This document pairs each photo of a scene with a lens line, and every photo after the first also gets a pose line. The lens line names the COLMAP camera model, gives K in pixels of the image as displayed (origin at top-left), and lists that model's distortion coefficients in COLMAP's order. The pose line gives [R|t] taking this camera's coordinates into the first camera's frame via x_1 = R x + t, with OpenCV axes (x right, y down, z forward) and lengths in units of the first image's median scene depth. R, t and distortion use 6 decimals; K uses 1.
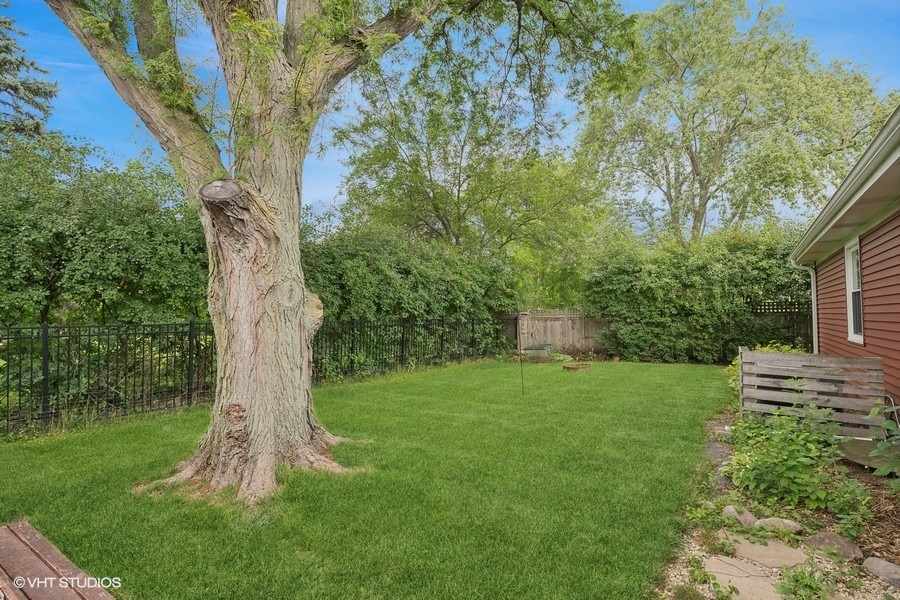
lens RADIAL K [[461.7, 0, 447.1], [0, 461.7, 299.6], [0, 0, 1]] dist [0.006569, 0.000155]
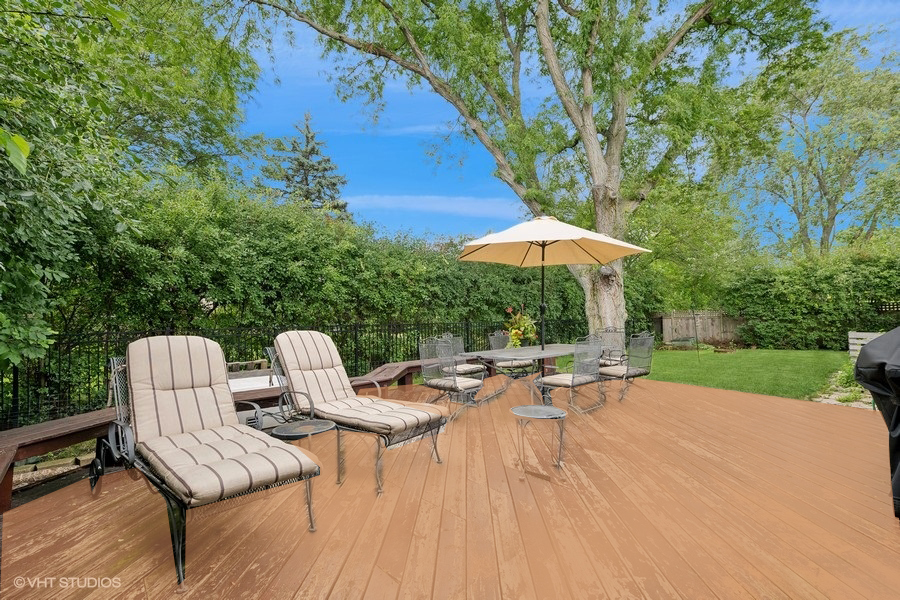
lens RADIAL K [[402.3, 0, 451.4], [0, 402.3, 303.8], [0, 0, 1]] dist [-0.010387, -0.000237]
pose [[0.964843, -0.018940, -0.262145, -0.175987], [0.019591, 0.999808, -0.000128, -0.013709], [0.262098, -0.005013, 0.965028, -0.347587]]
